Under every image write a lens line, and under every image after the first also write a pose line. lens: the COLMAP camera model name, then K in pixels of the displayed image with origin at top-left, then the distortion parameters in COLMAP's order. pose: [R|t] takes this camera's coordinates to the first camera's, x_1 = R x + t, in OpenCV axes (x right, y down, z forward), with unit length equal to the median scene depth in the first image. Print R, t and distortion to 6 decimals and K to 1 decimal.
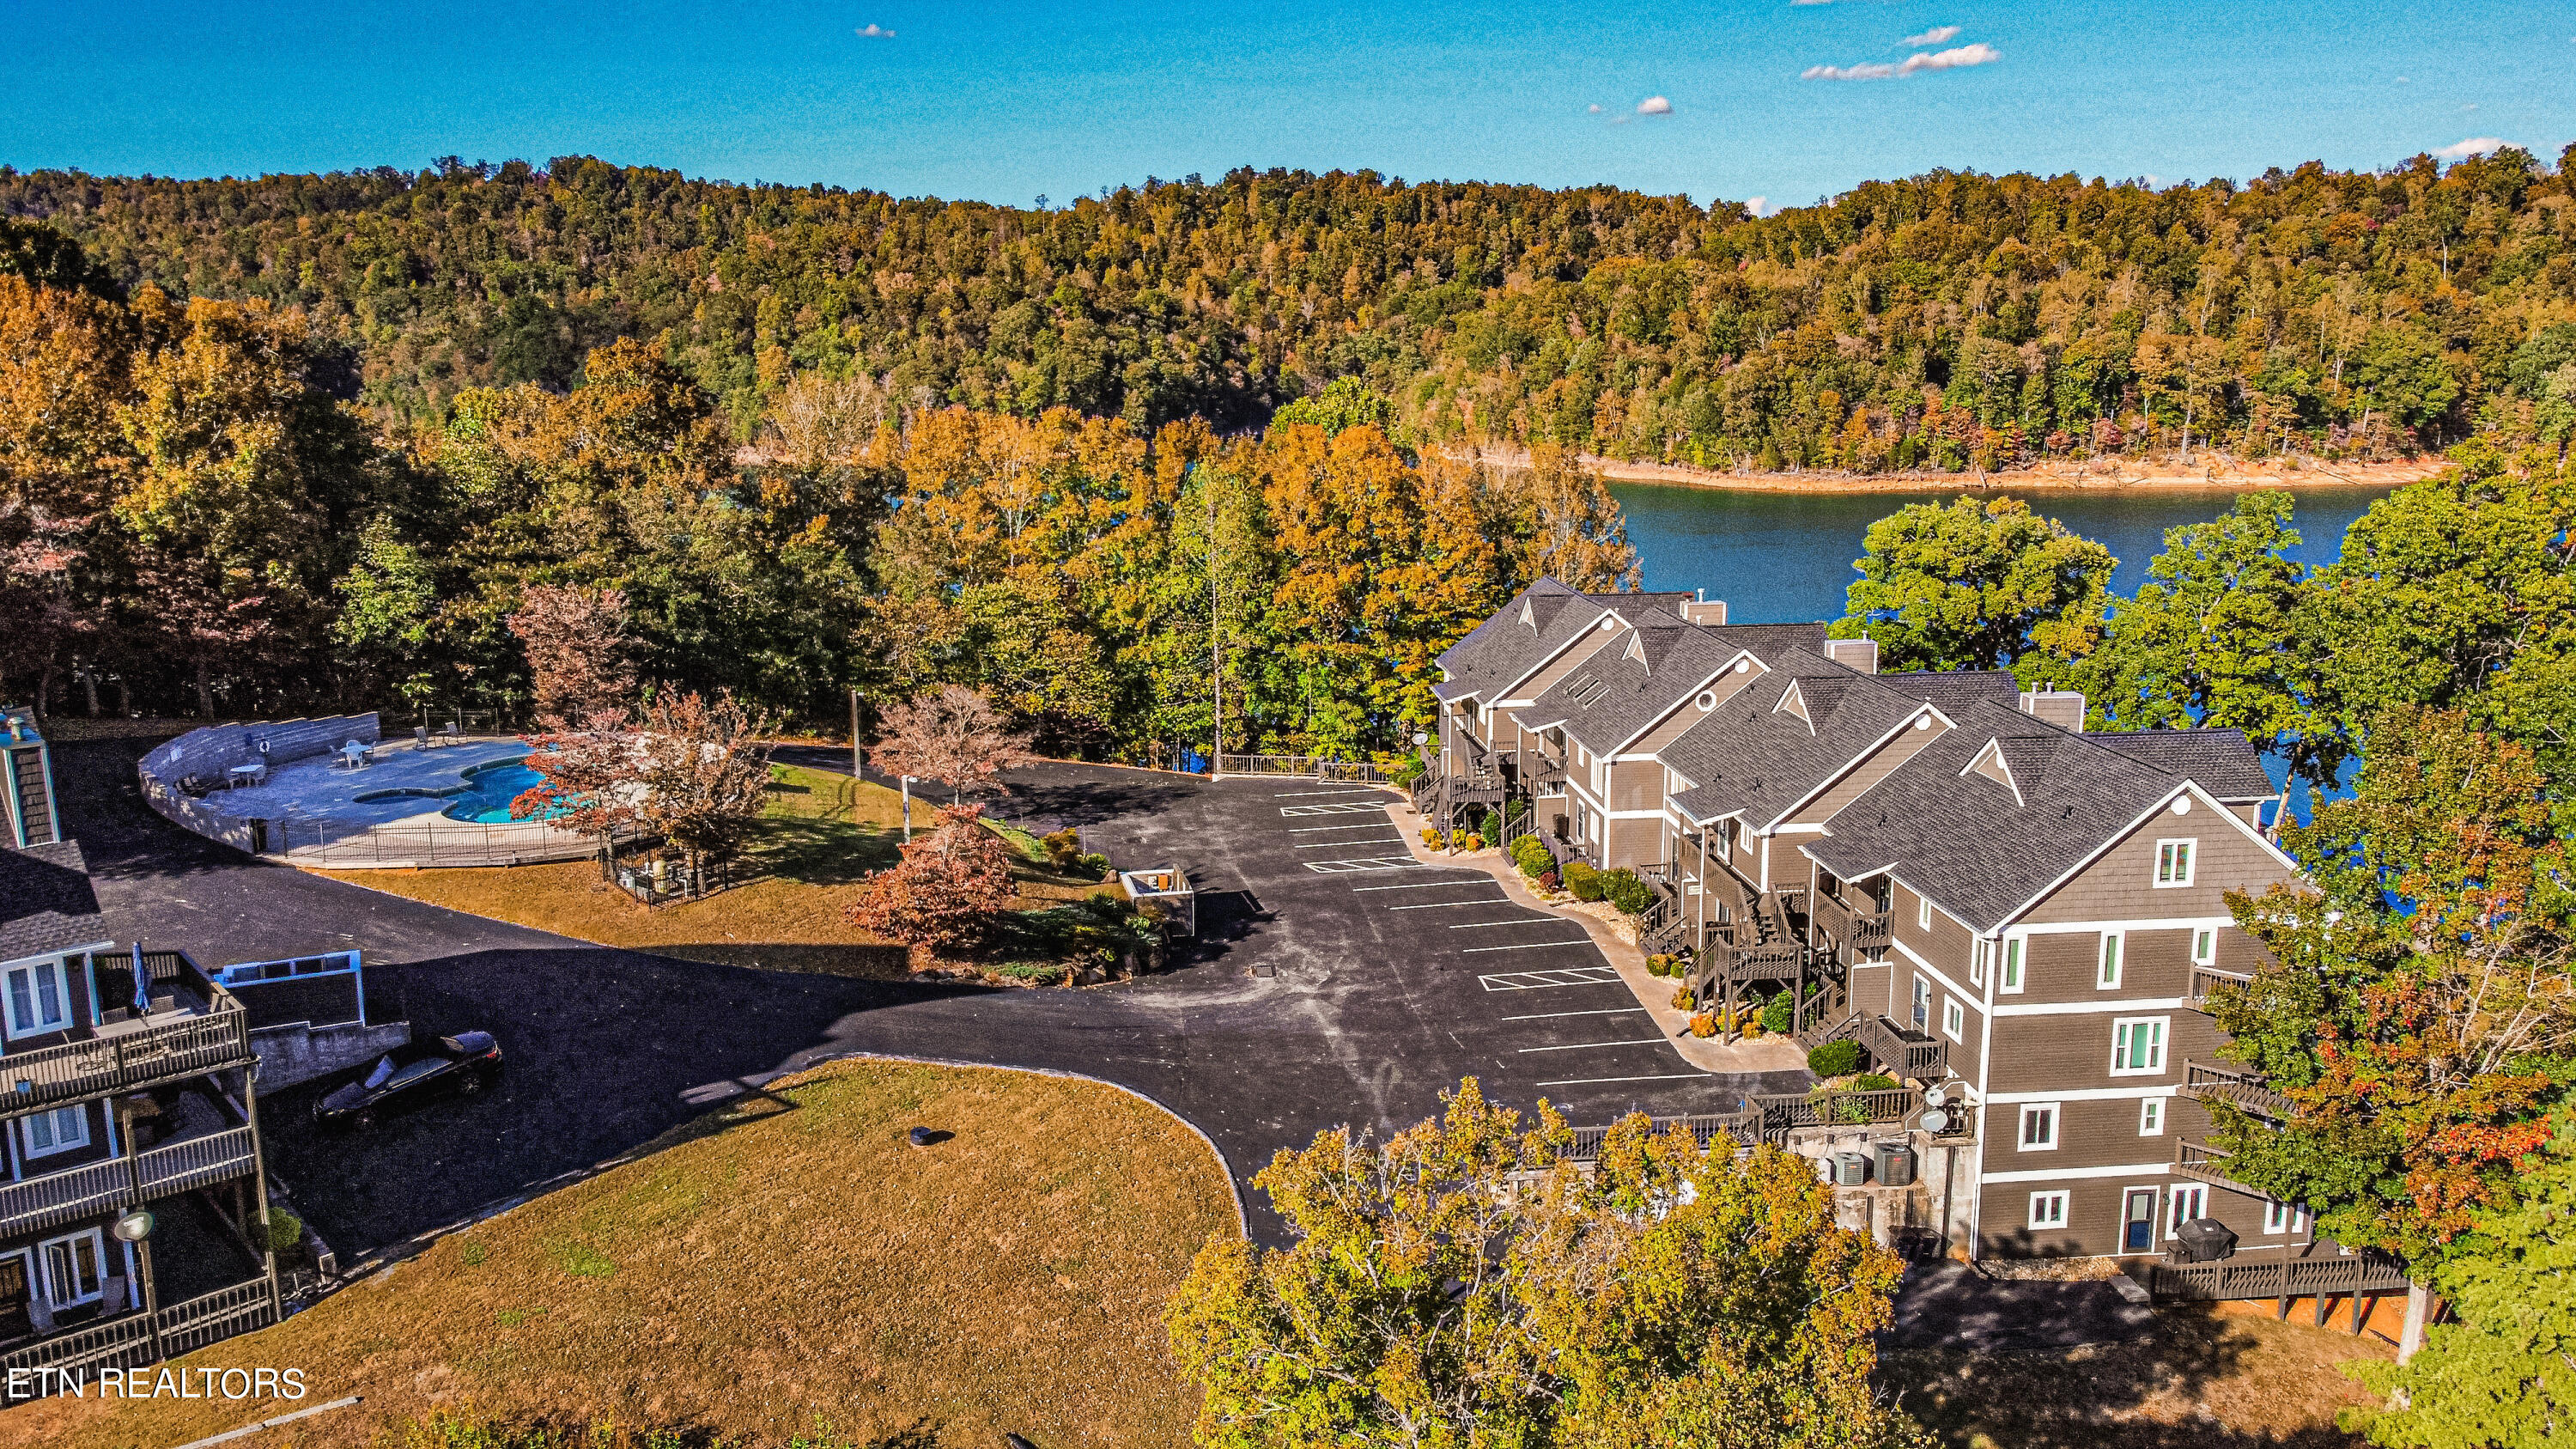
lens RADIAL K [[1944.5, 0, 1281.9], [0, 1944.5, 717.5], [0, 0, 1]] dist [0.007159, -0.010862]
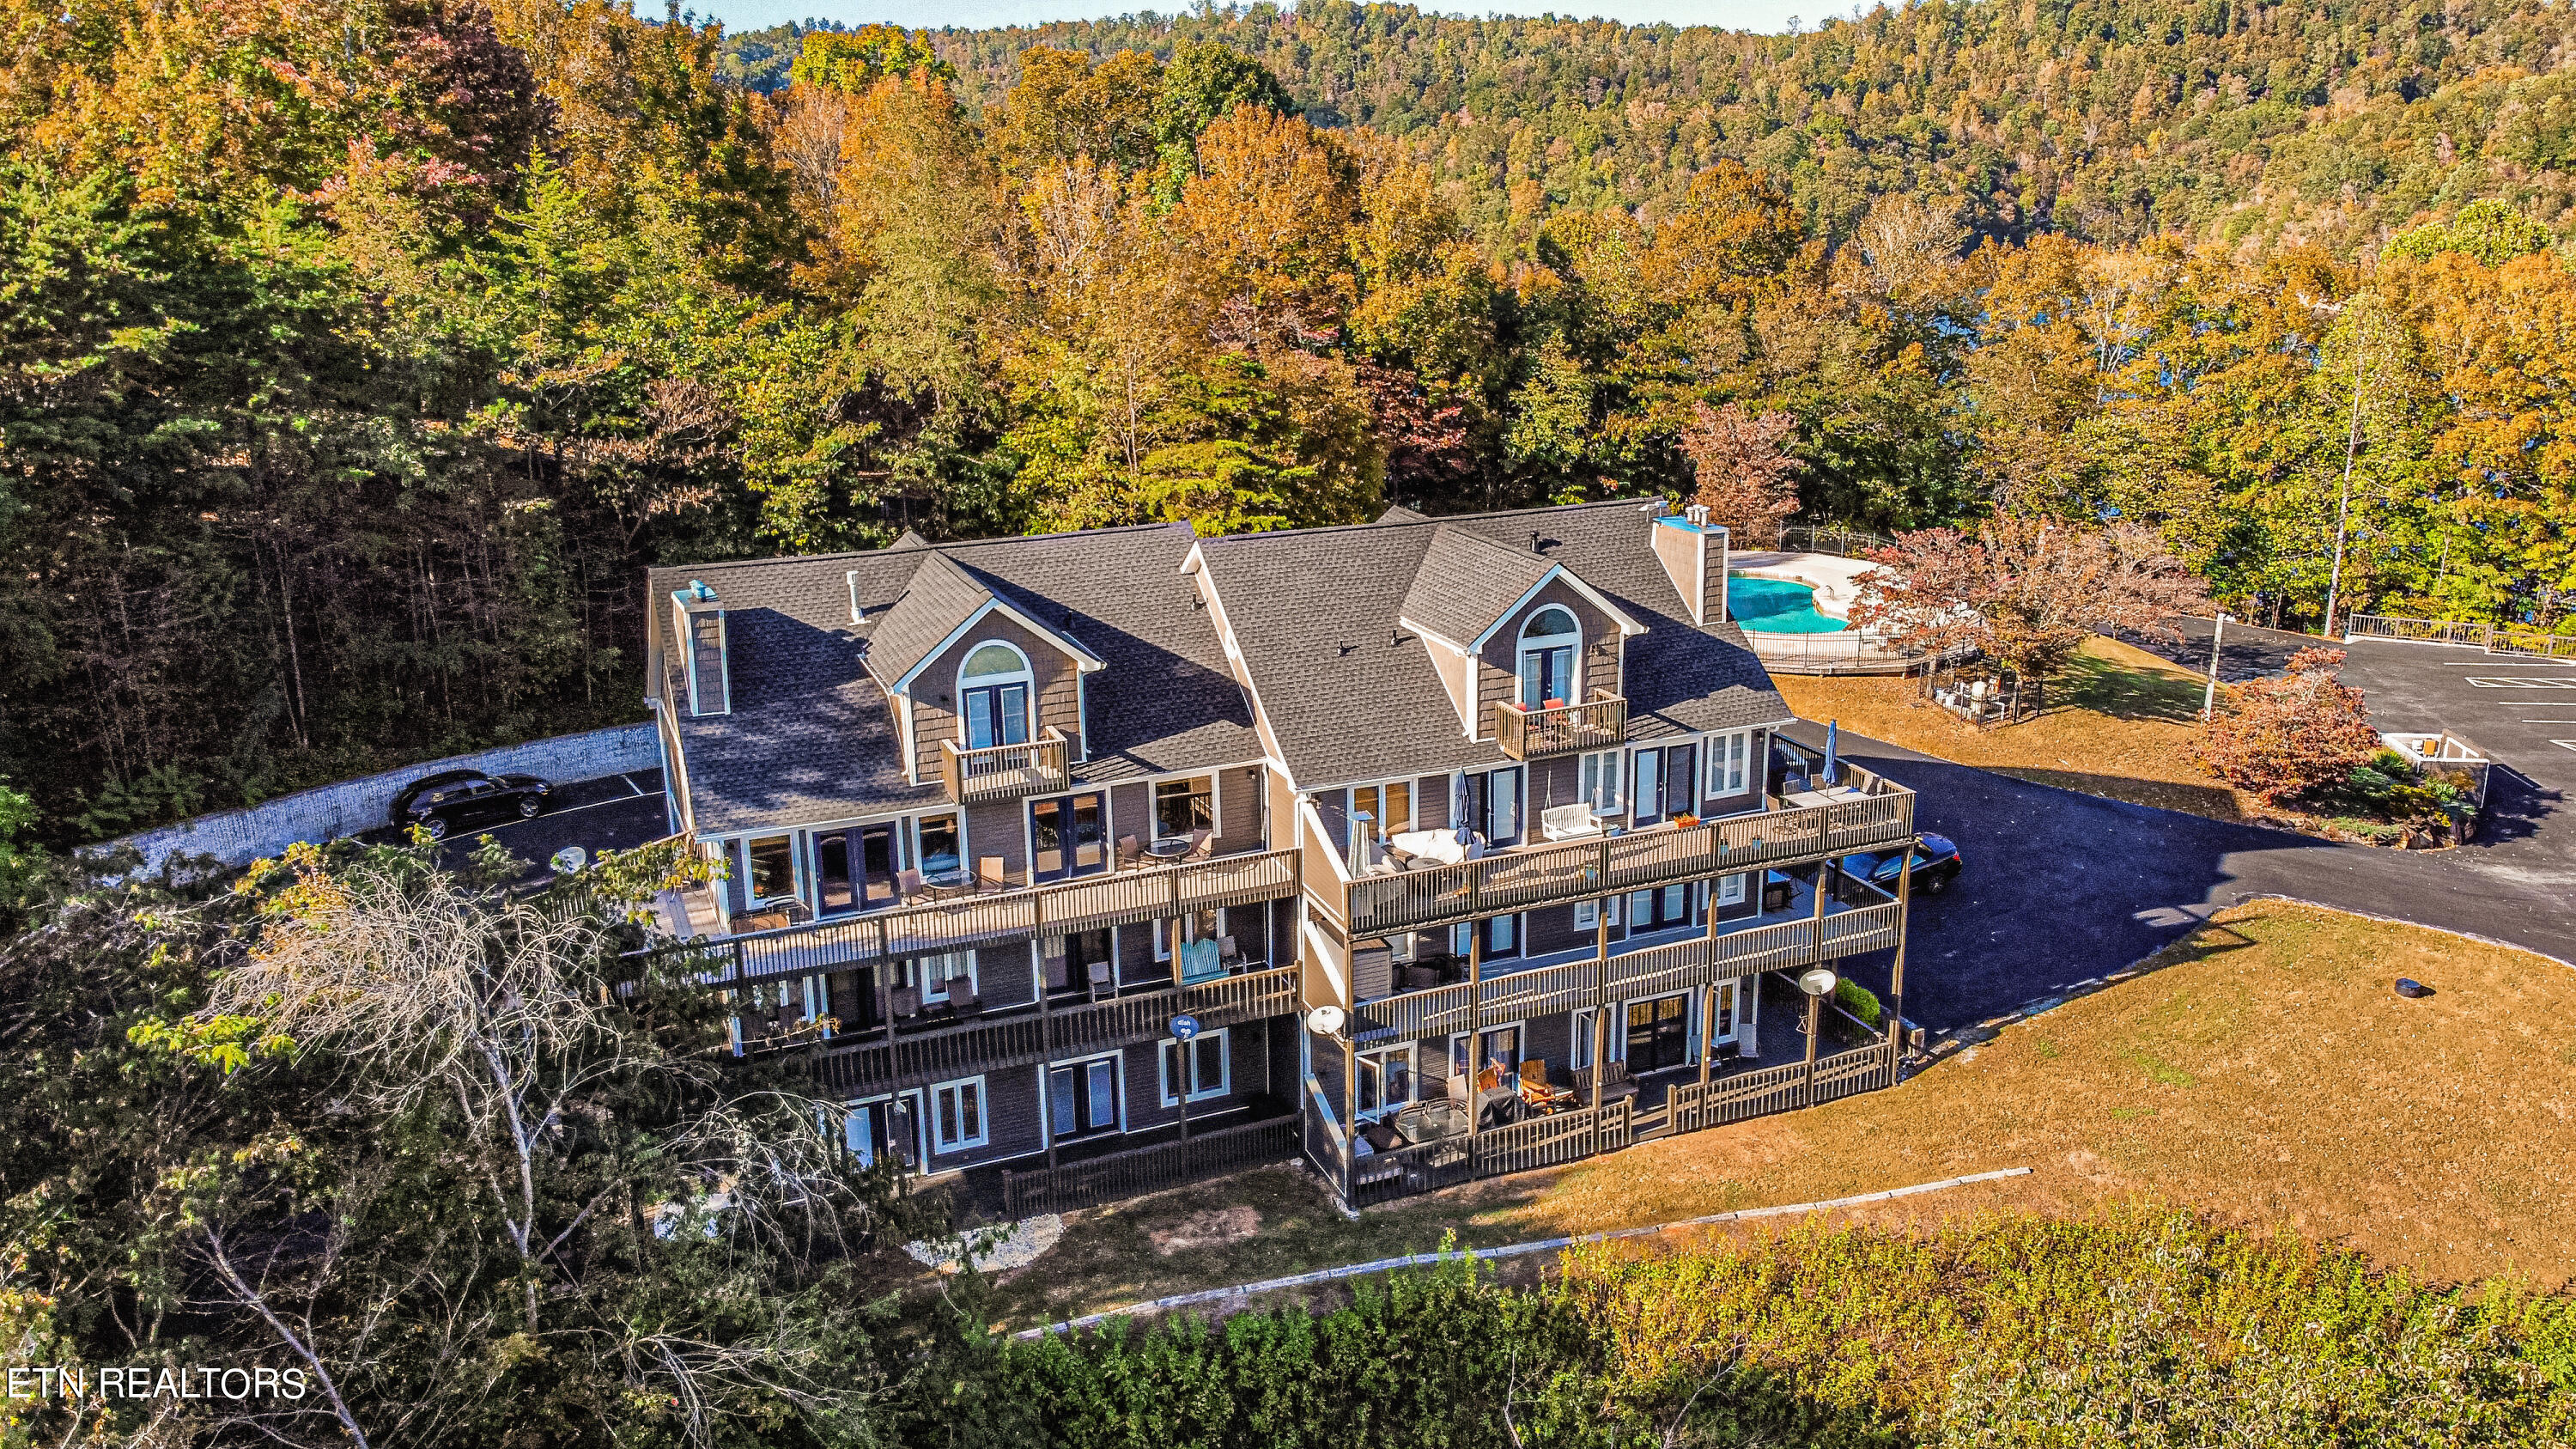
lens RADIAL K [[1944.5, 0, 1275.3], [0, 1944.5, 724.1], [0, 0, 1]] dist [0.007159, -0.010862]
pose [[0.942428, 0.083771, -0.323747, -0.201496], [-0.056450, 0.994074, 0.092895, 0.013295], [0.329610, -0.069271, 0.941572, -0.040789]]
